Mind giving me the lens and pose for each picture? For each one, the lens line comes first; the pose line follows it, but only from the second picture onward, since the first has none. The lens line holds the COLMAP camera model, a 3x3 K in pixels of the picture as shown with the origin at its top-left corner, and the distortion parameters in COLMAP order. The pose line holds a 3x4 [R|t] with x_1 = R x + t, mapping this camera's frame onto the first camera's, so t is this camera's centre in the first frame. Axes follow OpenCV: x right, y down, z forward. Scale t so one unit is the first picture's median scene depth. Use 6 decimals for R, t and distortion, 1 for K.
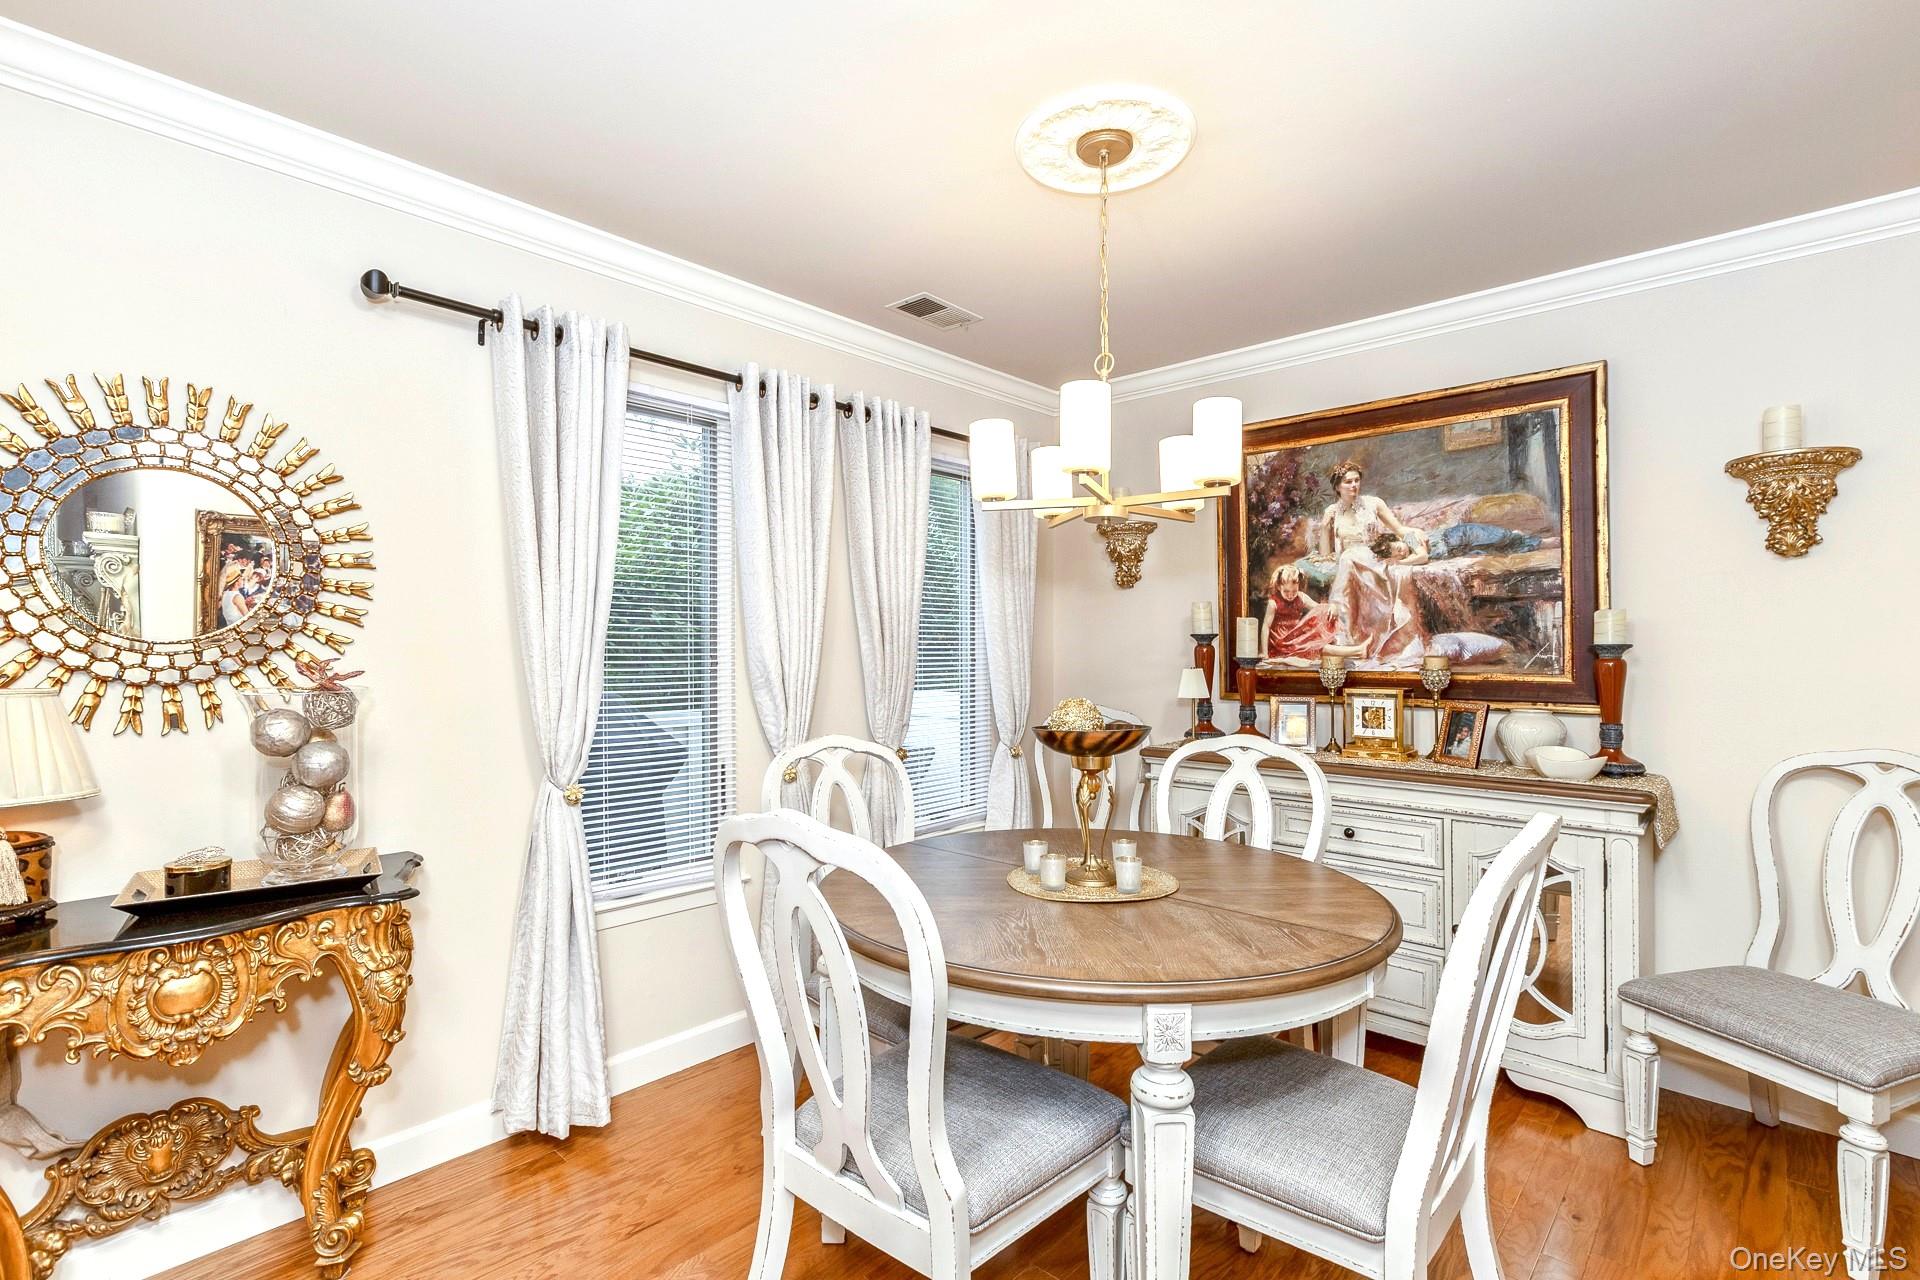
lens RADIAL K [[879.7, 0, 956.1], [0, 879.7, 637.3], [0, 0, 1]] dist [0.002104, 0.000035]
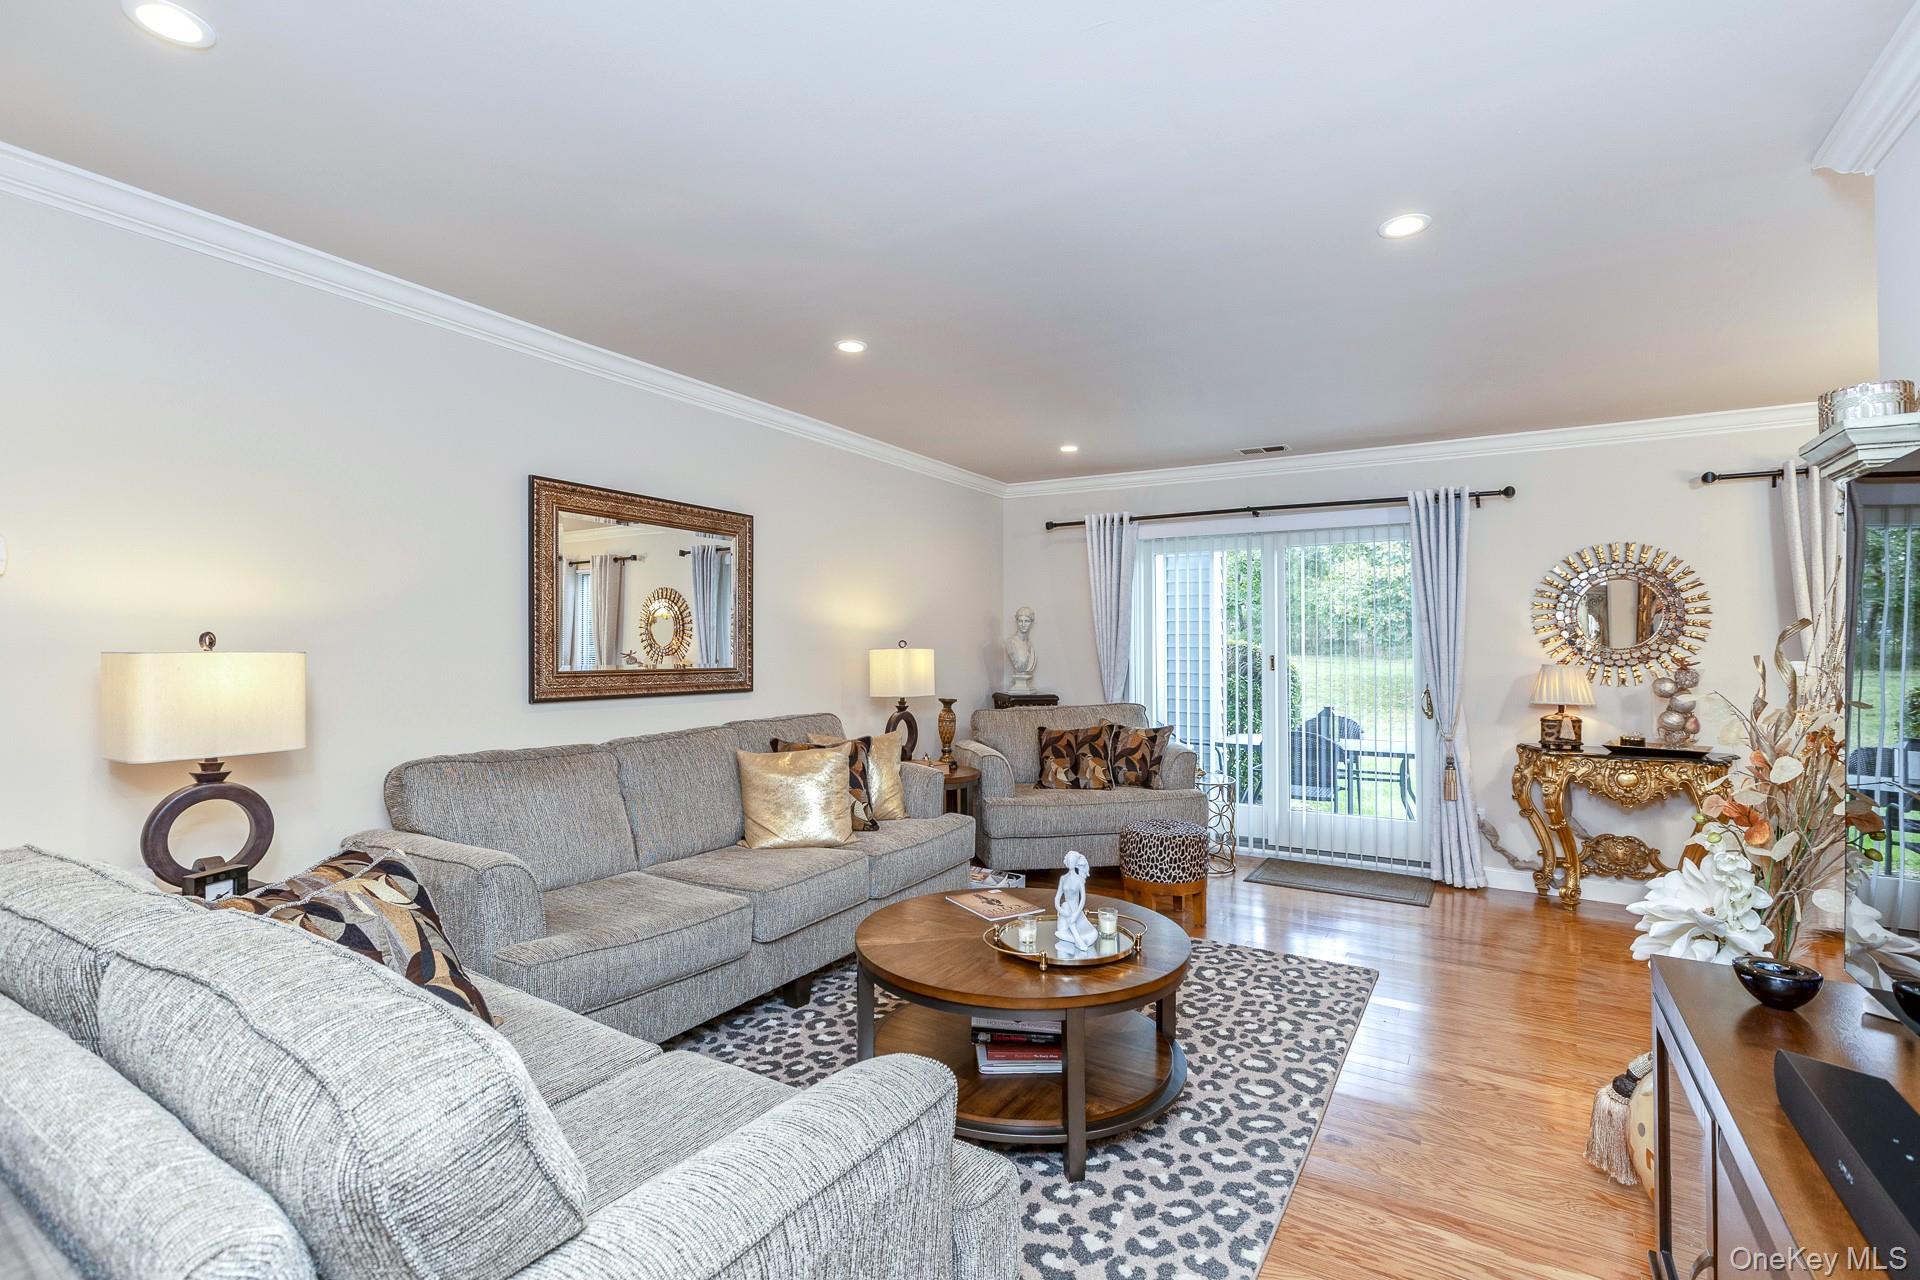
lens RADIAL K [[879.7, 0, 961.5], [0, 879.7, 636.7], [0, 0, 1]] dist [0.002104, 0.000035]
pose [[0.196540, -0.010837, -0.980436, 0.742928], [0.006182, 0.999933, -0.009813, -0.010031], [0.980476, -0.004133, 0.196594, -0.825879]]
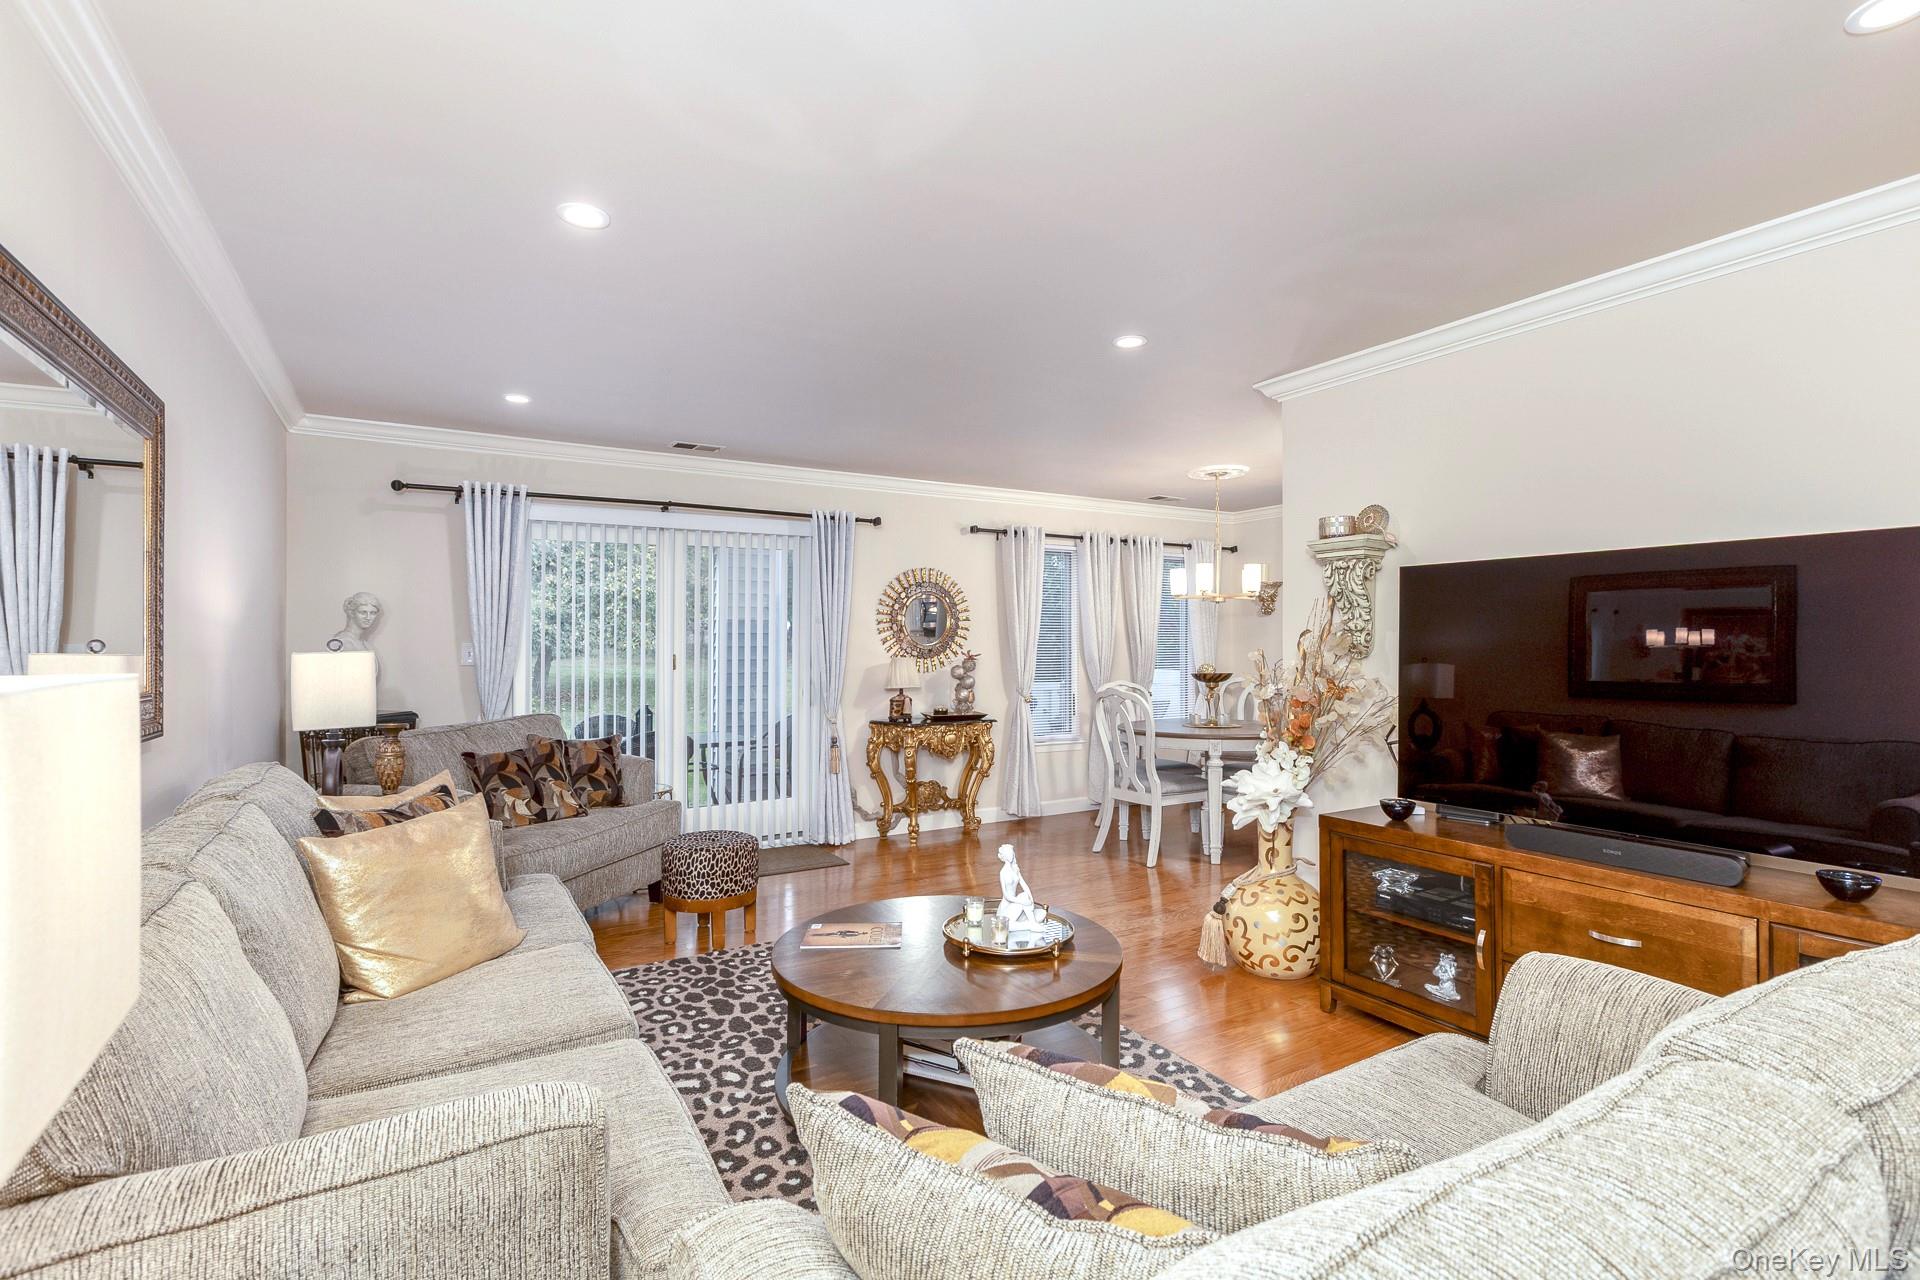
lens RADIAL K [[879.7, 0, 956.8], [0, 879.7, 641.6], [0, 0, 1]] dist [0.002104, 0.000035]
pose [[0.954341, -0.005425, -0.298671, 0.148468], [0.007461, 0.999956, 0.005676, -0.017564], [0.298627, -0.007645, 0.954339, -1.400894]]
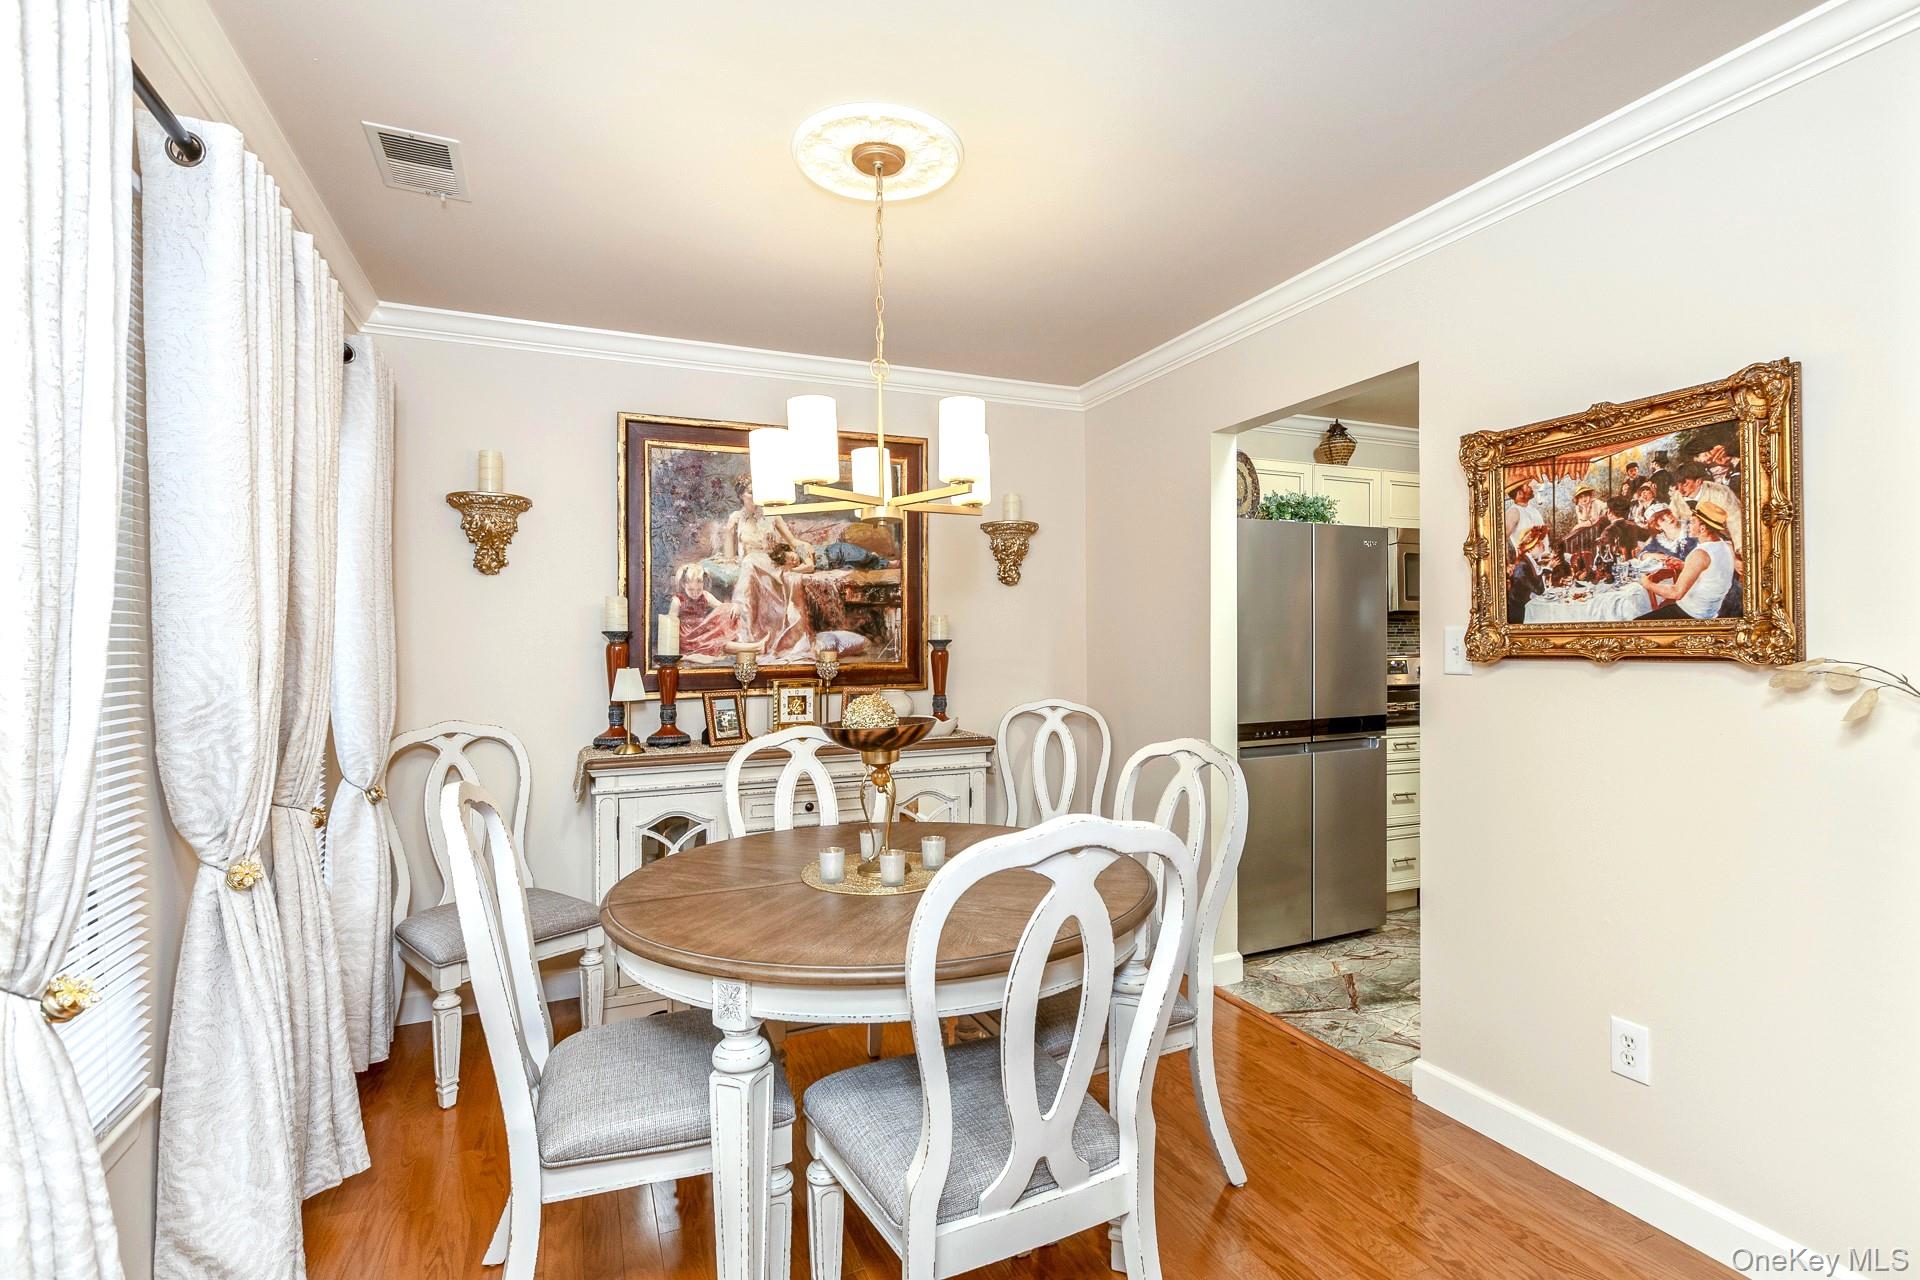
lens RADIAL K [[879.7, 0, 971.9], [0, 879.7, 645.9], [0, 0, 1]] dist [0.002104, 0.000035]
pose [[0.422062, -0.007116, 0.906539, -0.460313], [0.004002, 0.999974, 0.005987, 0.008868], [-0.906558, 0.001101, 0.422080, 0.311221]]
